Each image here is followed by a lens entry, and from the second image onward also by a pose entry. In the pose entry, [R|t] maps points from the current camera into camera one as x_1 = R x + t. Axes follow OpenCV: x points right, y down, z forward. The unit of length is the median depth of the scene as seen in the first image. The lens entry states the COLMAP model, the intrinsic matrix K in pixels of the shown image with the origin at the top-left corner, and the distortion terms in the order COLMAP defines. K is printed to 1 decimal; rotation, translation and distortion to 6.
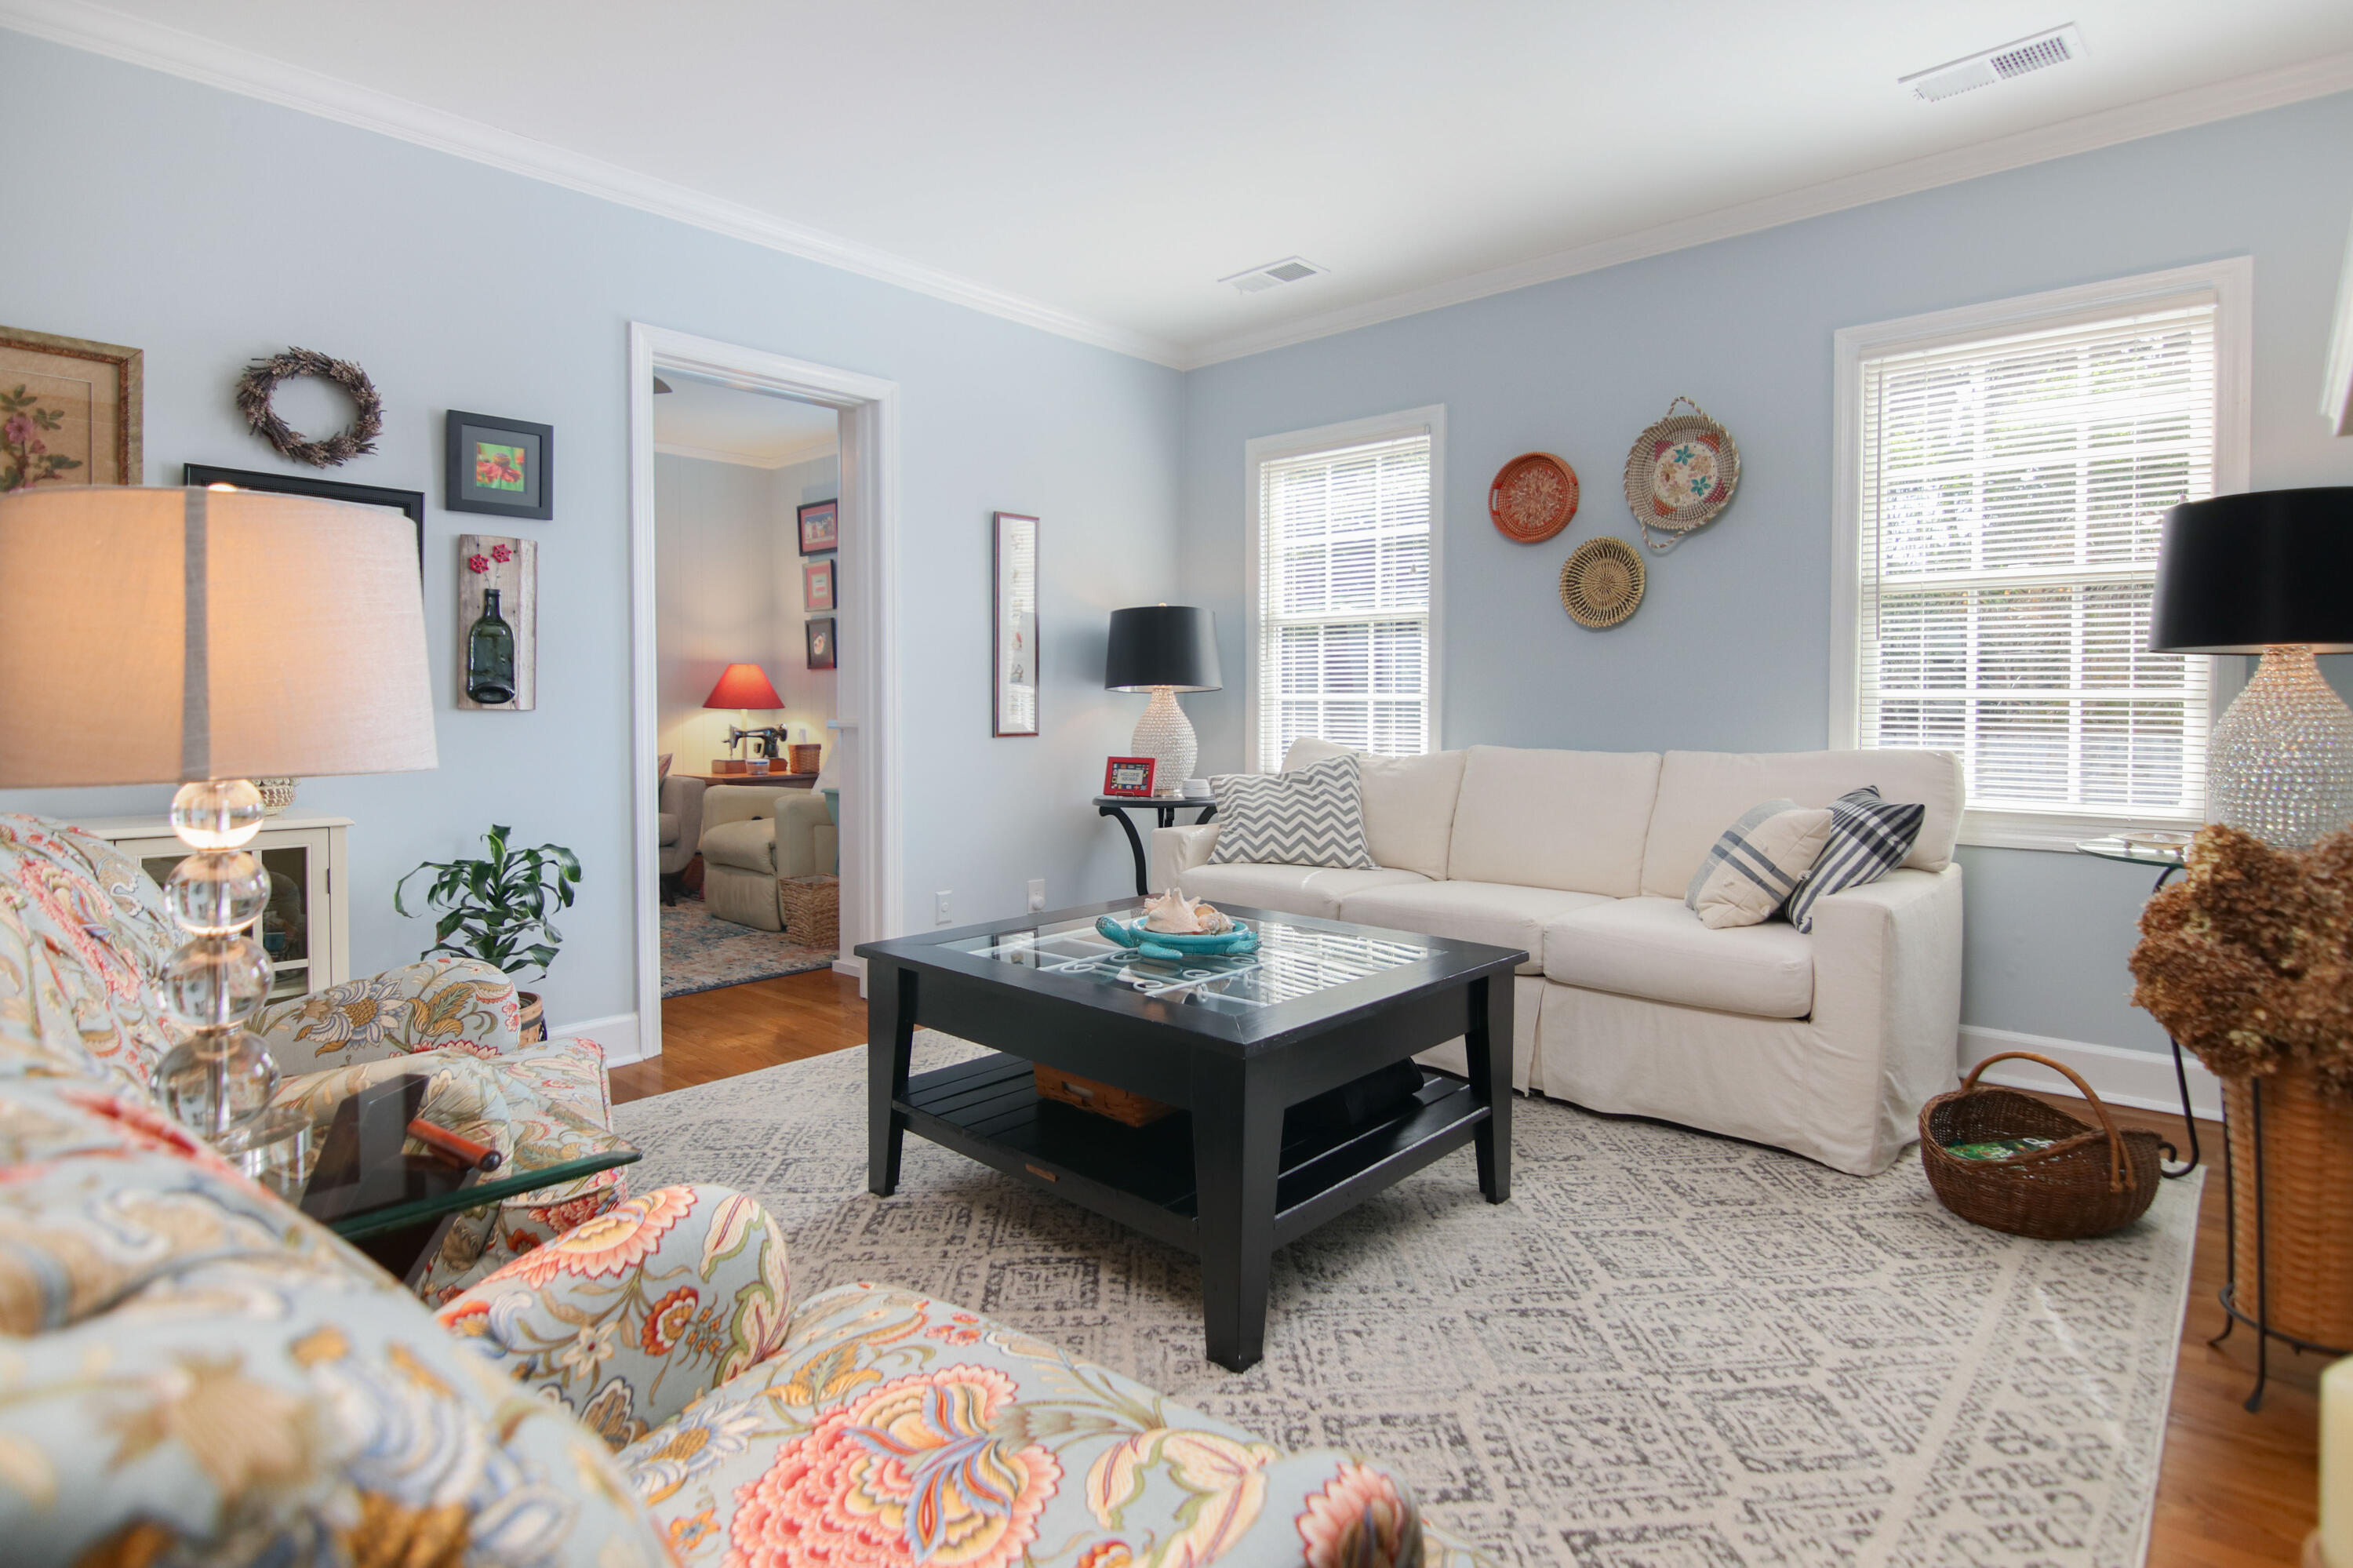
lens RADIAL K [[1220.1, 0, 1170.6], [0, 1220.1, 751.1], [0, 0, 1]] dist [-0.004299, -0.001597]
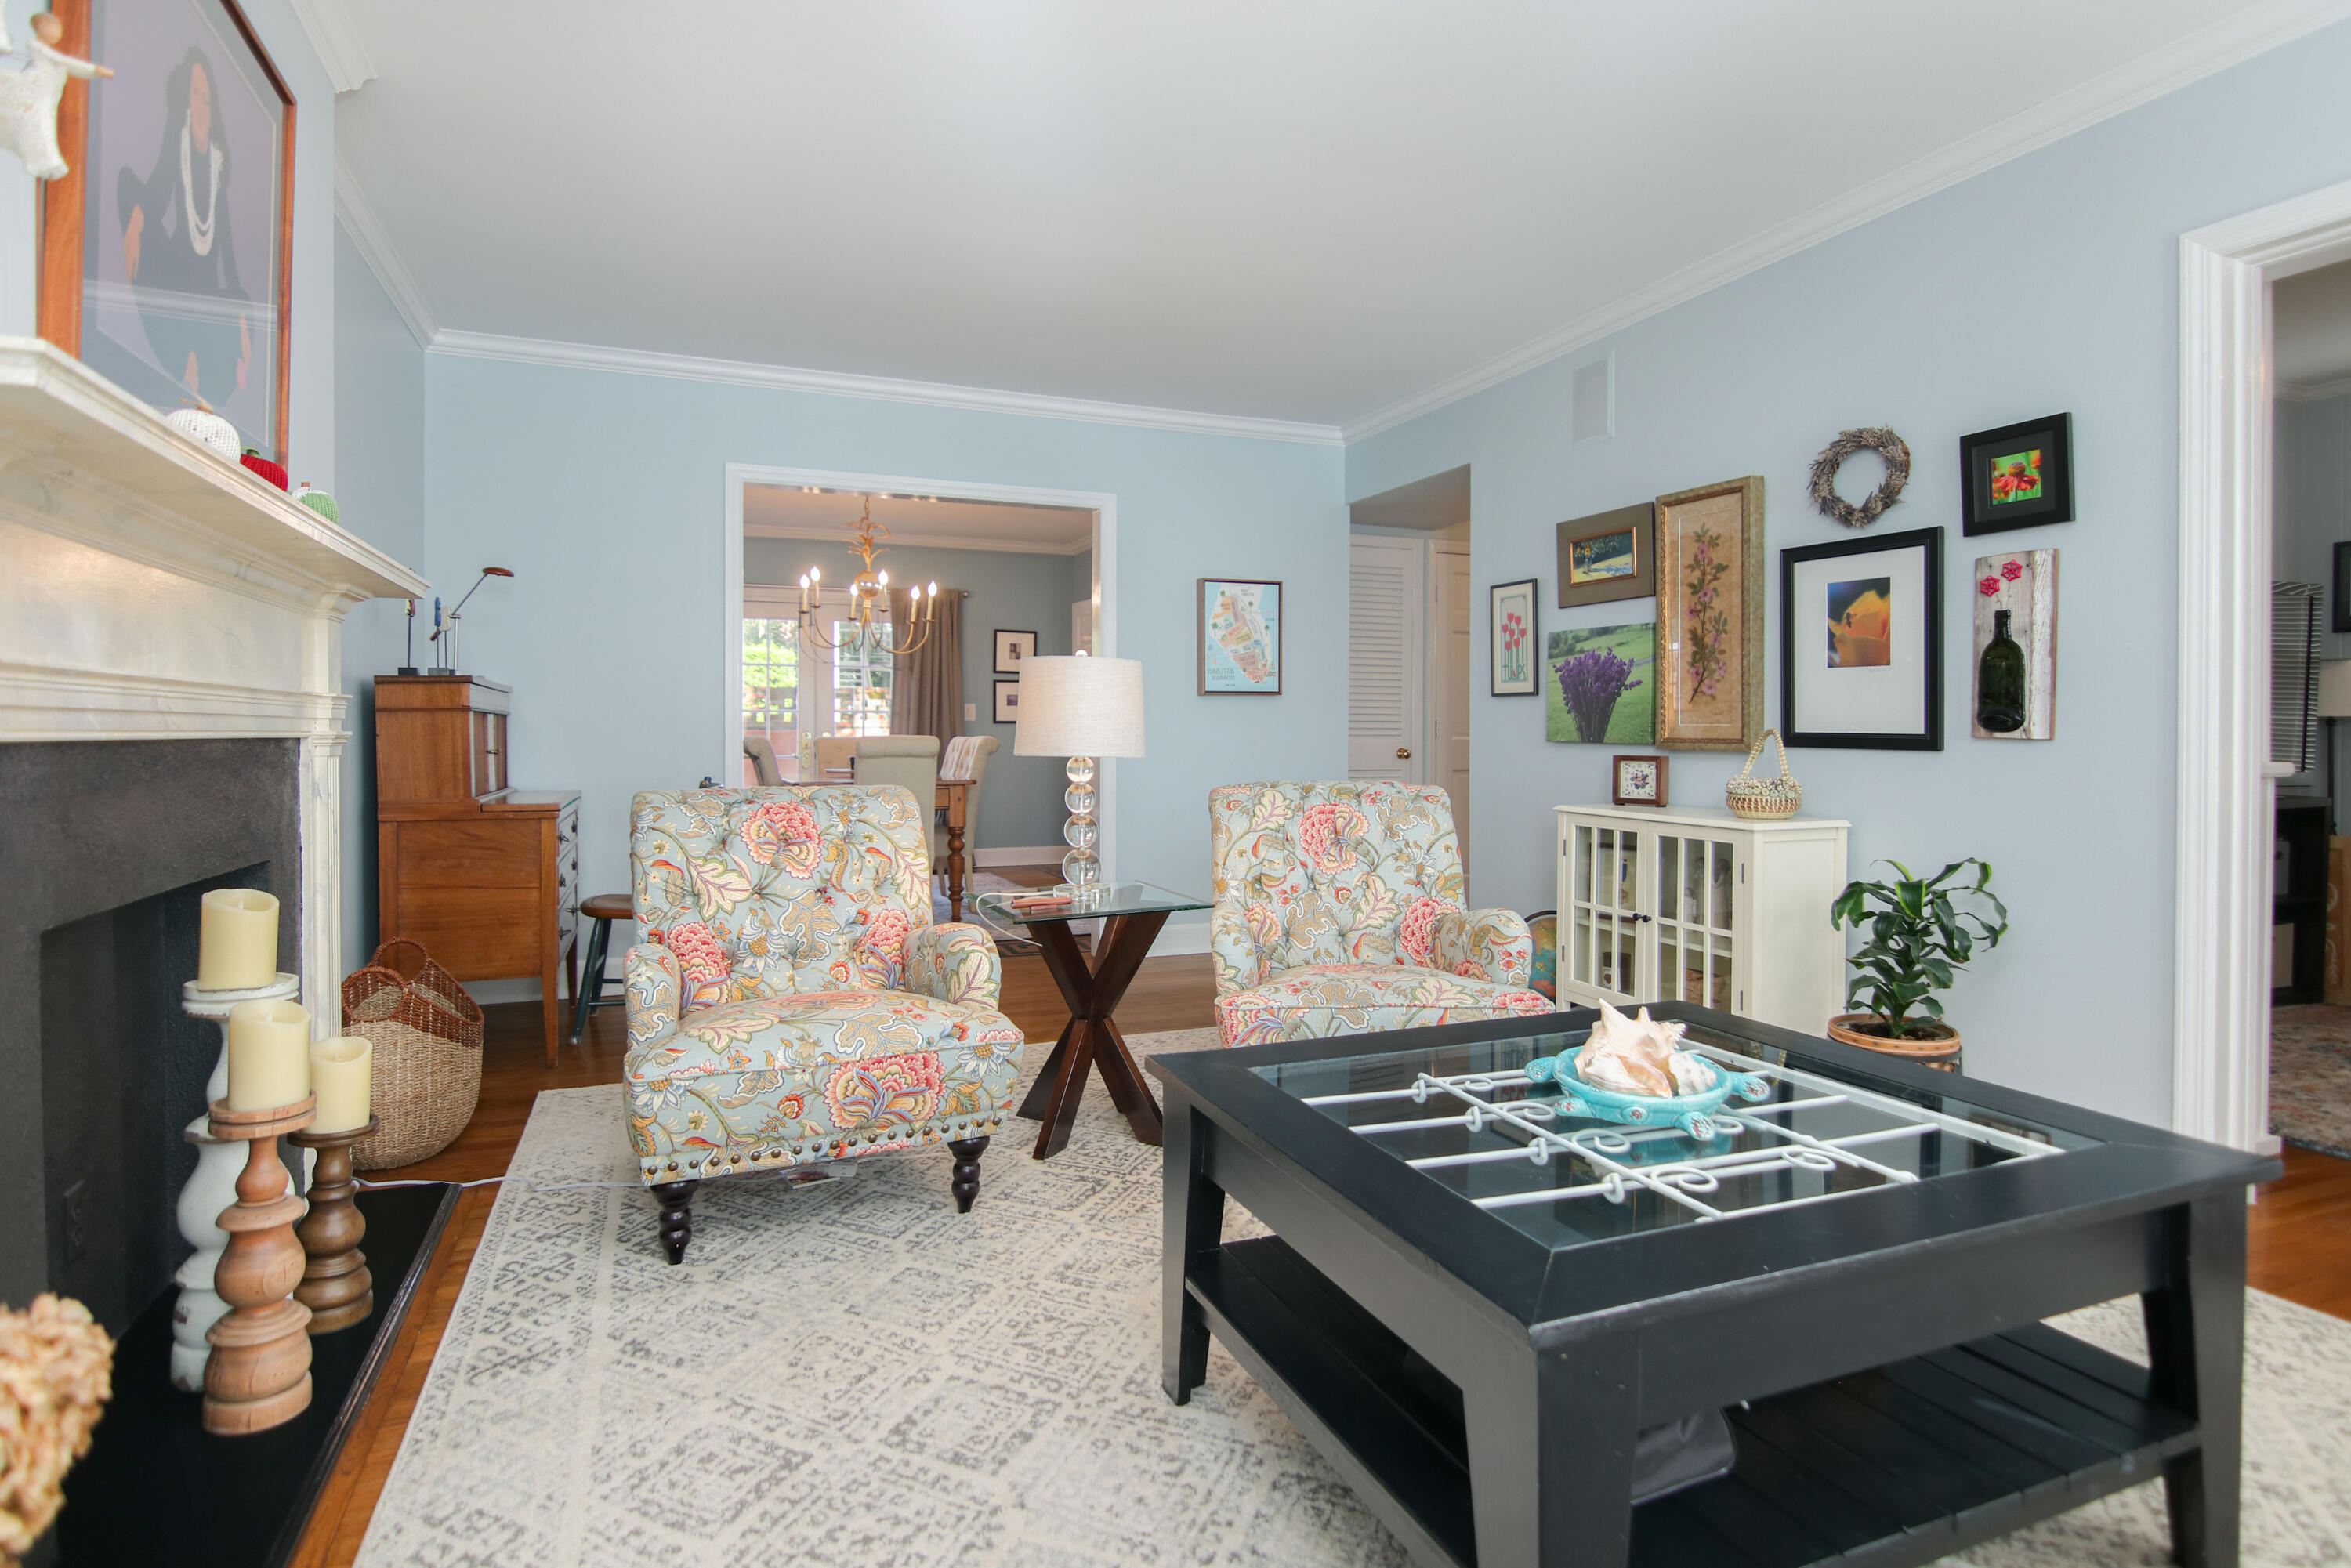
lens RADIAL K [[1229.1, 0, 1182.2], [0, 1229.1, 732.3], [0, 0, 1]] dist [-0.004087, -0.001708]
pose [[-0.432117, 0.002442, -0.901814, 0.582572], [-0.038041, 0.999057, 0.020934, -0.035125], [0.901015, 0.043352, -0.431617, 0.859227]]
